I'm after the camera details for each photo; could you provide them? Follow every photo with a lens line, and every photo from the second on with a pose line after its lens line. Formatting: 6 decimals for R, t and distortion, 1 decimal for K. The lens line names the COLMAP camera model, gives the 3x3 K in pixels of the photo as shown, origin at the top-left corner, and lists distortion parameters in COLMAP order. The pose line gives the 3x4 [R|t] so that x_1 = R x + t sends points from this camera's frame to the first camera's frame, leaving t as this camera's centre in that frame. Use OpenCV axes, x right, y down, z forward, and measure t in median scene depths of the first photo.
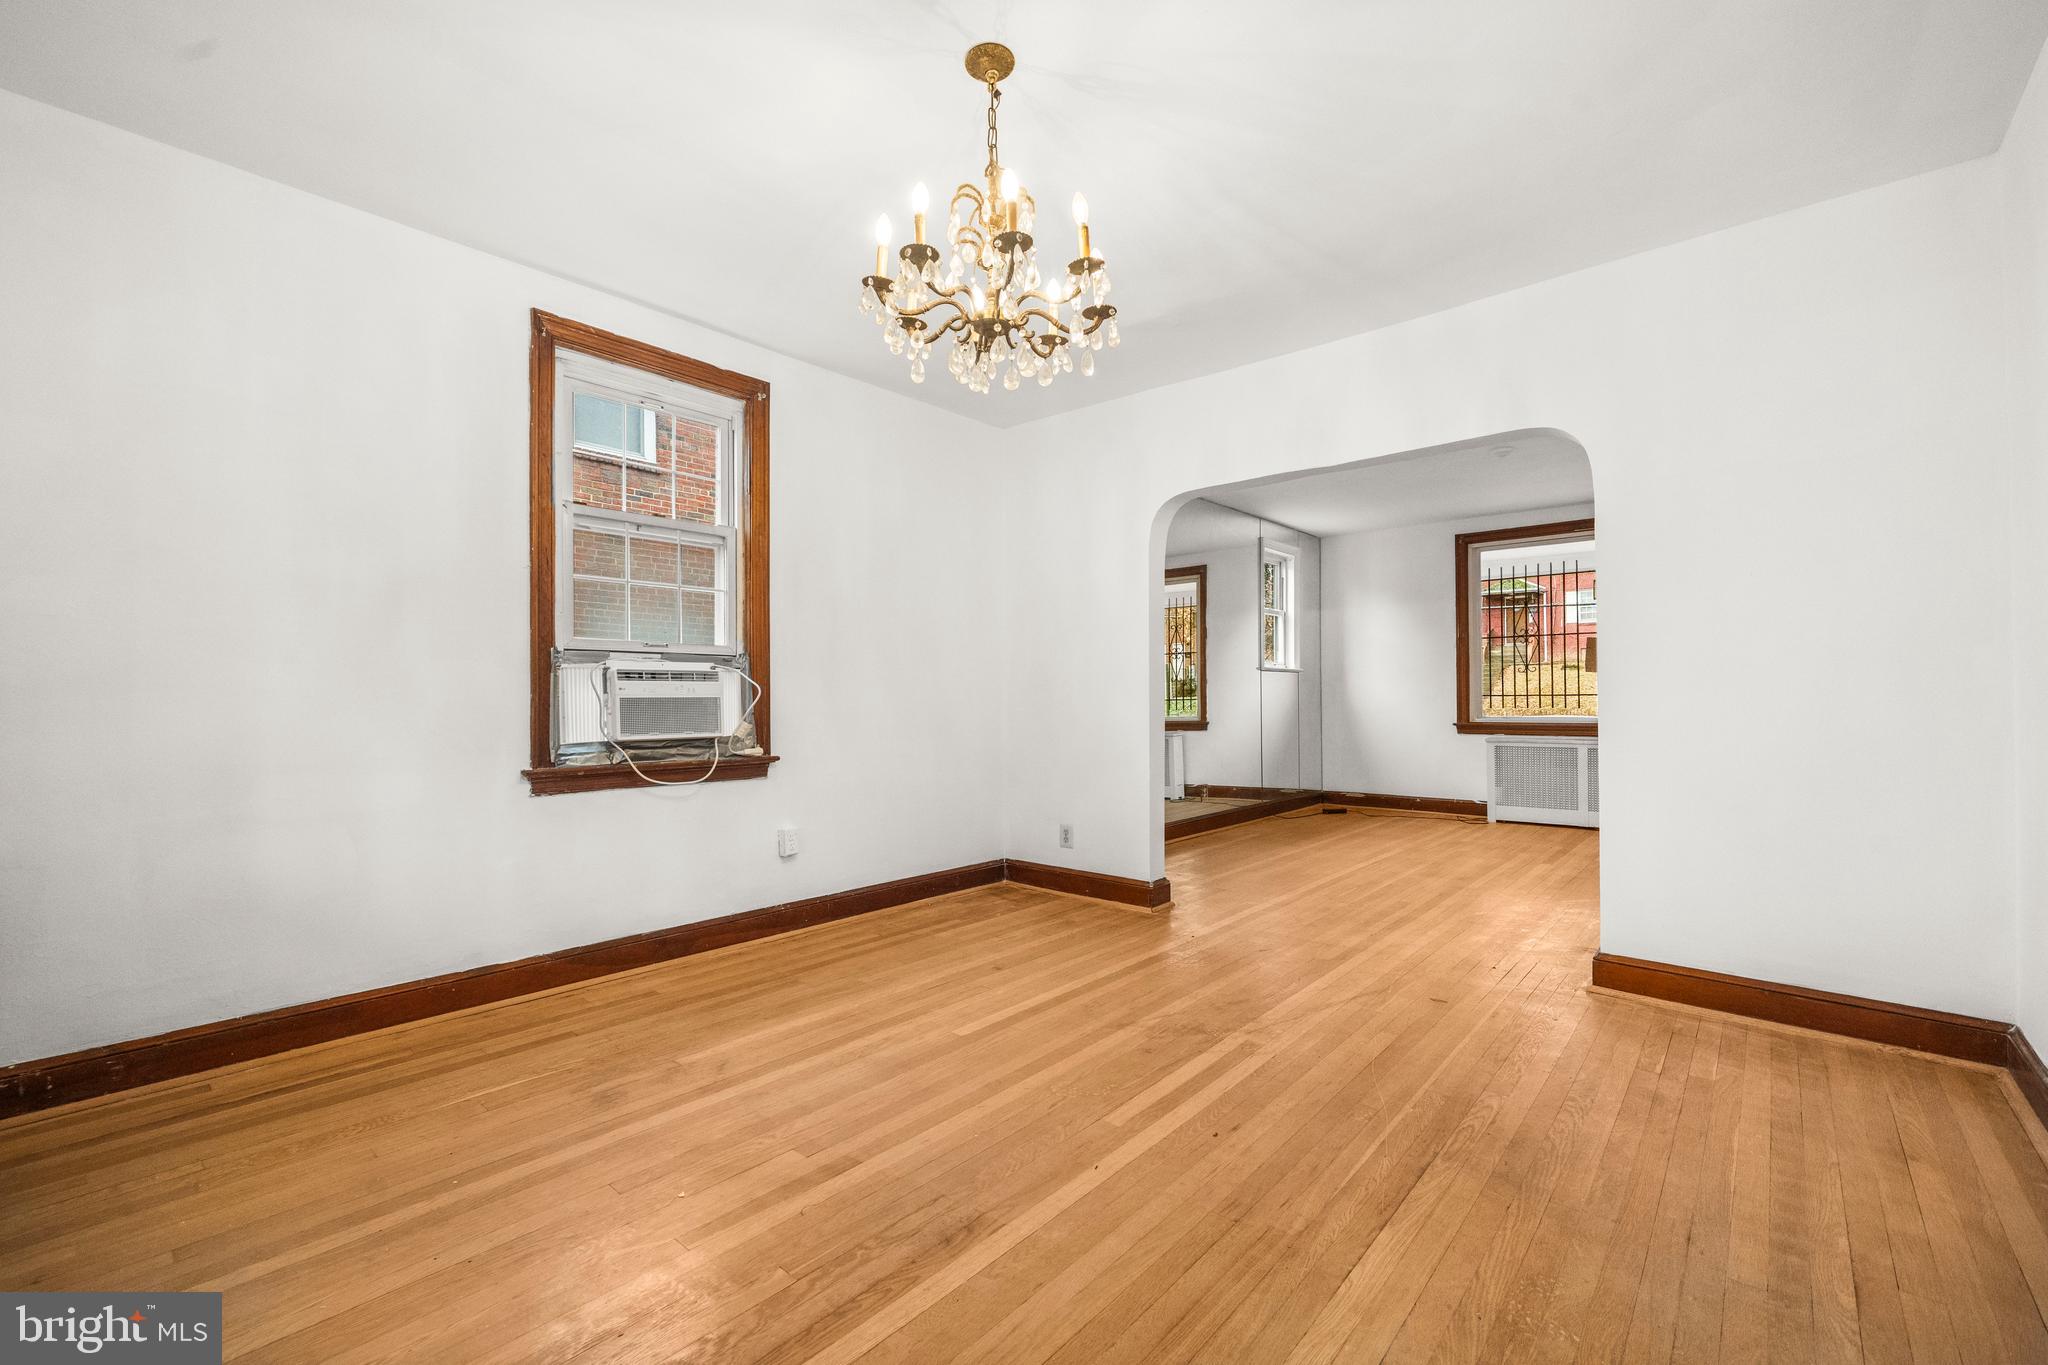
lens RADIAL K [[887.6, 0, 1017.2], [0, 887.6, 698.5], [0, 0, 1]] dist [-0.002924, -0.000290]
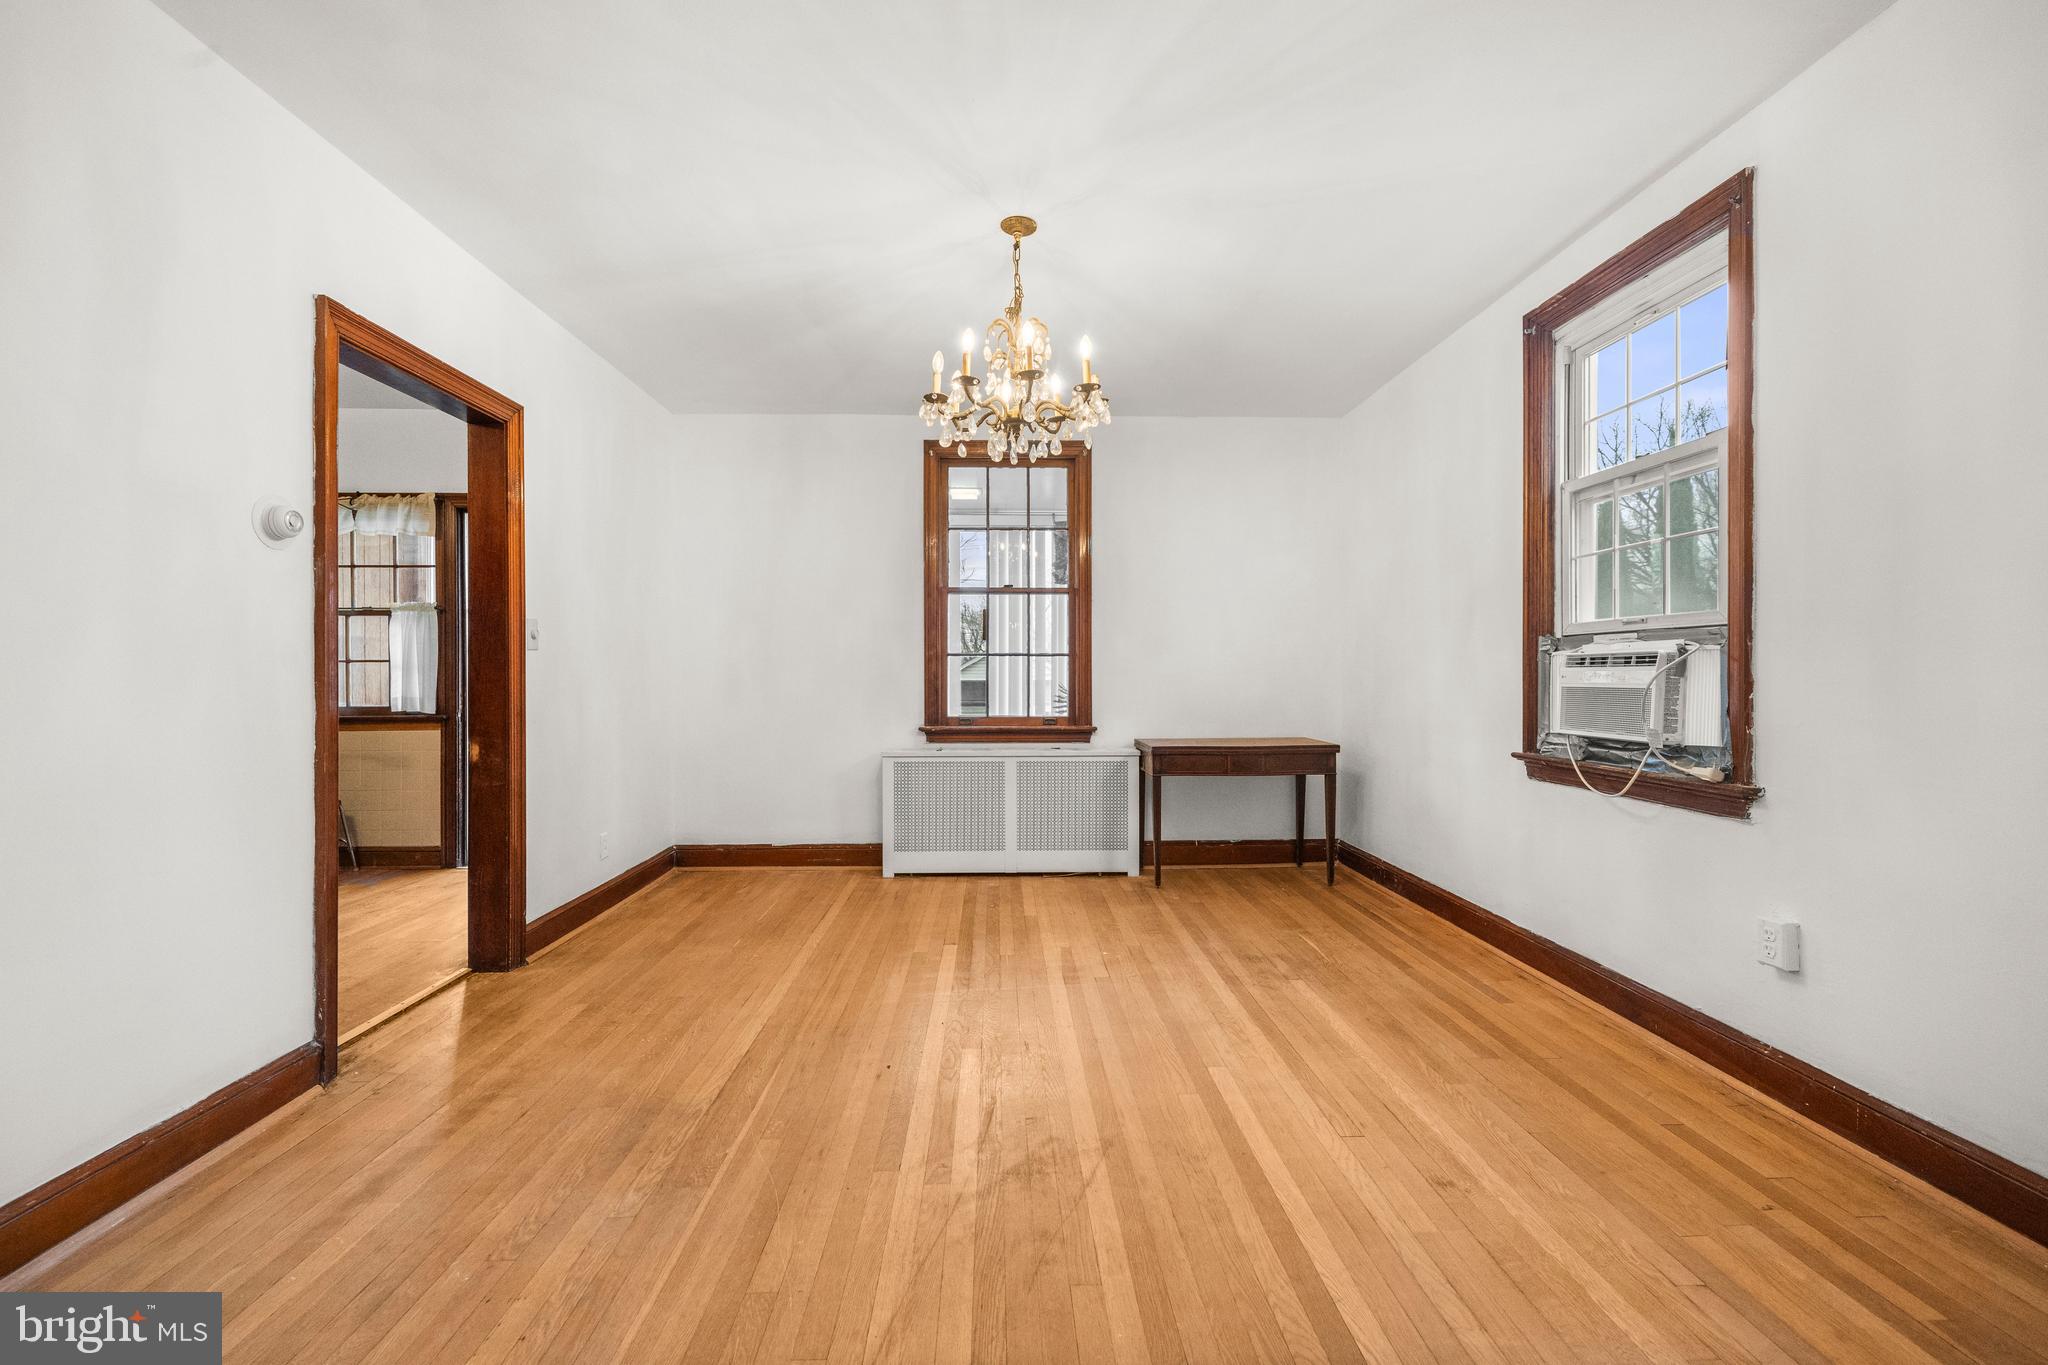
lens RADIAL K [[887.6, 0, 1018.4], [0, 887.6, 673.3], [0, 0, 1]] dist [-0.002924, -0.000290]
pose [[-0.746025, 0.005045, -0.665899, 0.628013], [0.005658, 0.999983, 0.001237, -0.020152], [0.665894, -0.002845, -0.746041, 1.429030]]
